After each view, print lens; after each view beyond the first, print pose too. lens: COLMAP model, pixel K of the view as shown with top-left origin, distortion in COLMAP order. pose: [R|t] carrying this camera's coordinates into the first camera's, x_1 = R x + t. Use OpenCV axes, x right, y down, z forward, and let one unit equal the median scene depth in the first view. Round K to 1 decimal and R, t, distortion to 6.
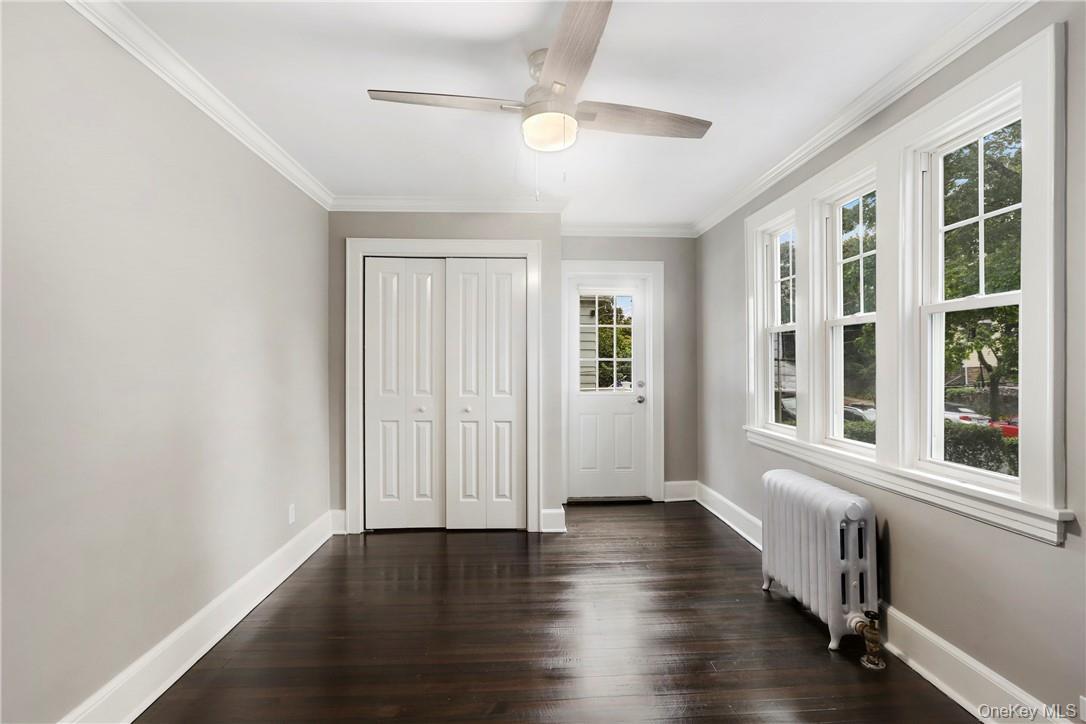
lens RADIAL K [[514.4, 0, 540.2], [0, 514.4, 361.9], [0, 0, 1]] dist [-0.020558, 0.012705]
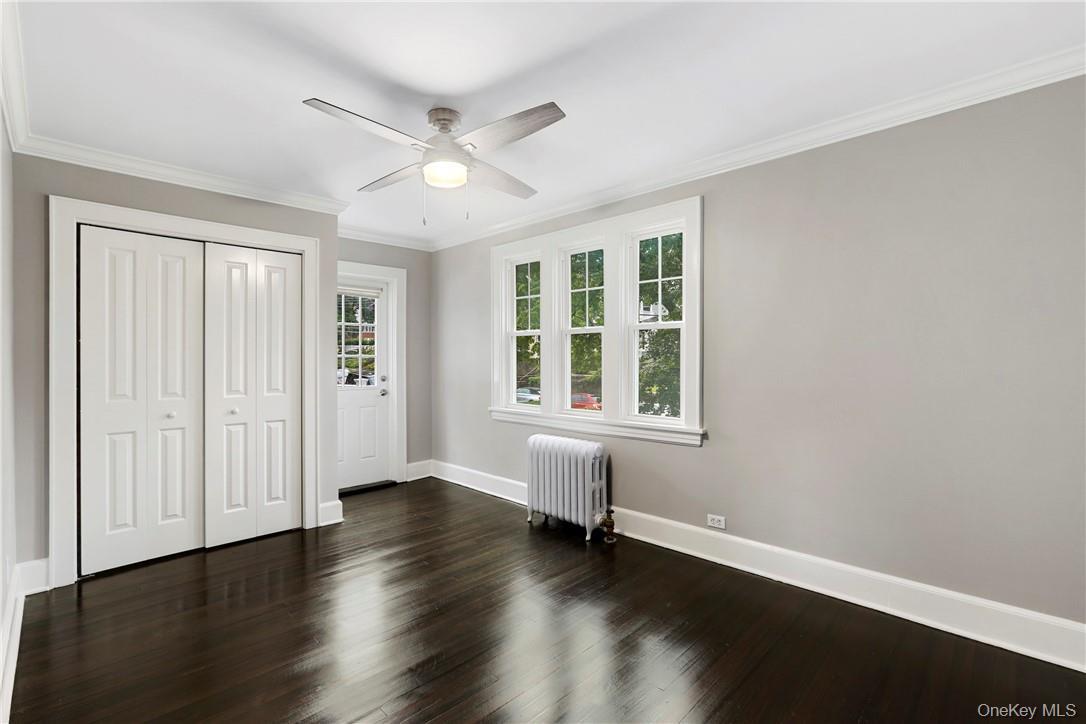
lens RADIAL K [[514.4, 0, 543.7], [0, 514.4, 360.4], [0, 0, 1]] dist [-0.020558, 0.012705]
pose [[0.733682, -0.007464, 0.679452, -0.357687], [0.002730, 0.999964, 0.008036, -0.003700], [-0.679488, -0.004041, 0.733676, -0.040255]]
